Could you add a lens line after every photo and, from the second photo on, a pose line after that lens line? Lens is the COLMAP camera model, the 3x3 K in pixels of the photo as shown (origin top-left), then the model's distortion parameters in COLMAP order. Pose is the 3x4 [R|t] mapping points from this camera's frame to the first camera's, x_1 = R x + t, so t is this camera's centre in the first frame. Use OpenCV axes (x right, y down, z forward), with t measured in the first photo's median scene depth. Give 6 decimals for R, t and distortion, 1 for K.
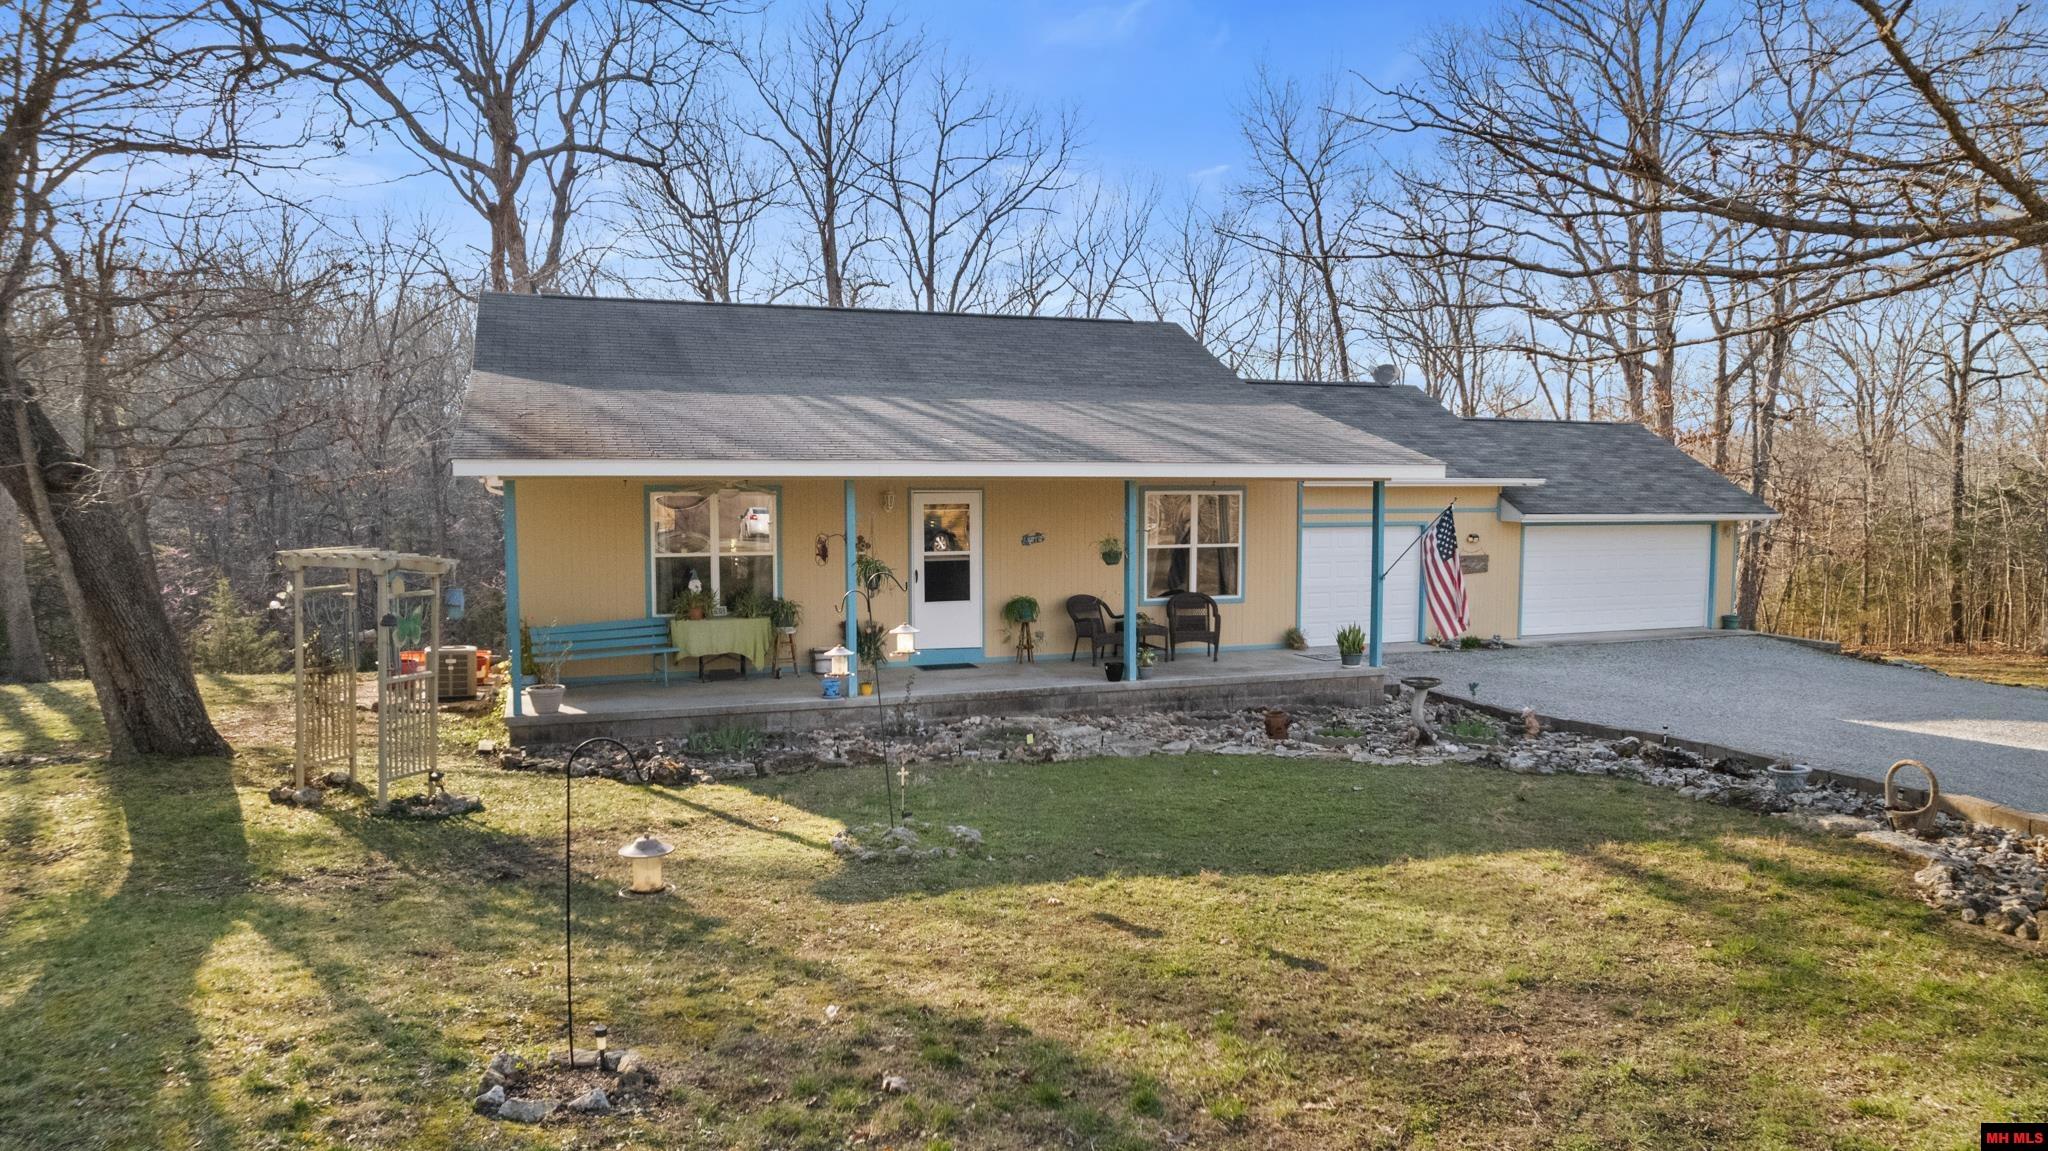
lens RADIAL K [[1311.0, 0, 1024.8], [0, 1311.0, 577.3], [0, 0, 1]] dist [-0.039156, 0.018626]
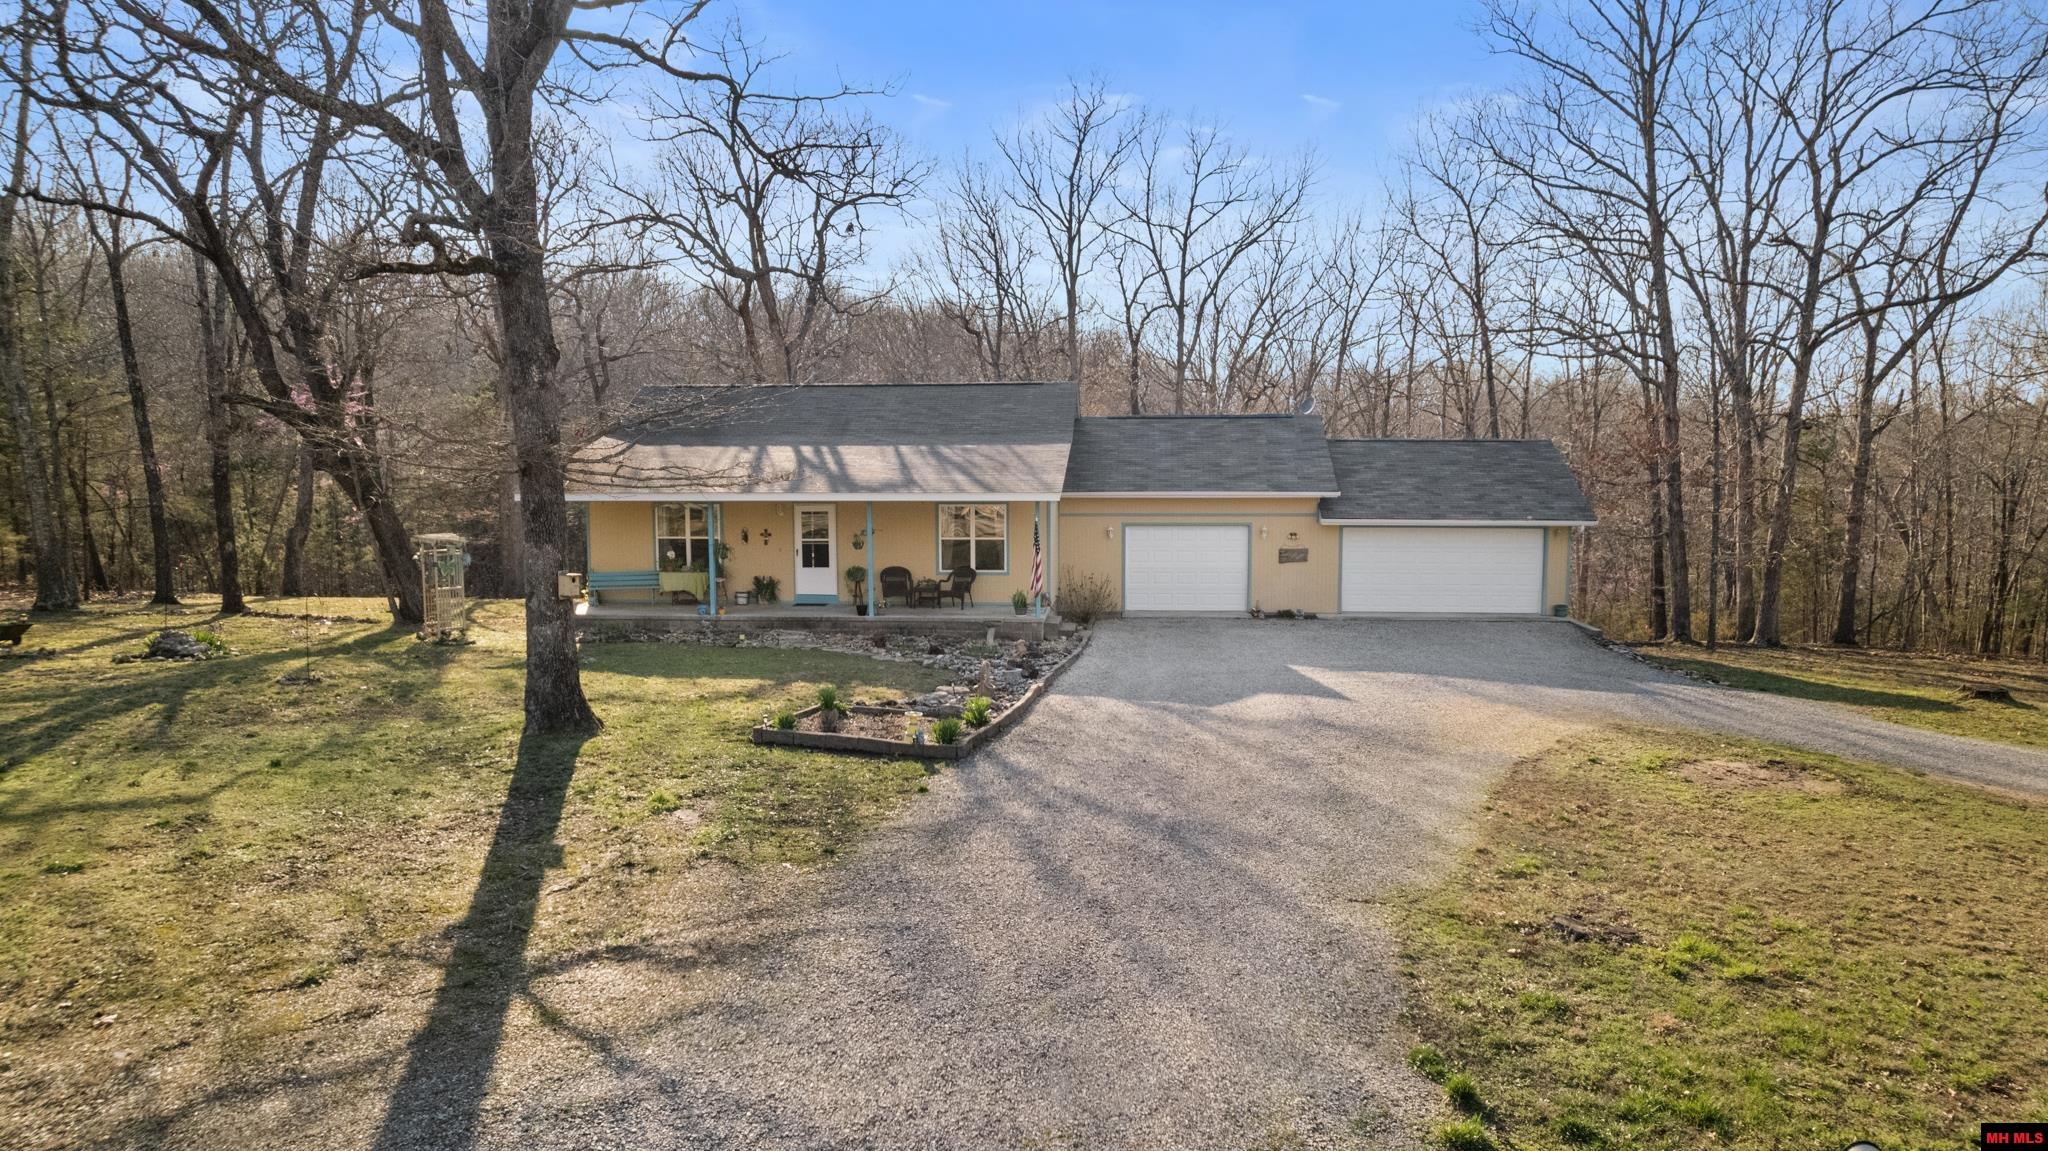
lens RADIAL K [[1311.0, 0, 1023.9], [0, 1311.0, 571.2], [0, 0, 1]] dist [-0.039156, 0.018626]
pose [[0.906192, 0.035437, -0.421380, 0.906466], [-0.027550, 0.999313, 0.024791, -0.026983], [0.421969, -0.010856, 0.906545, -0.452477]]
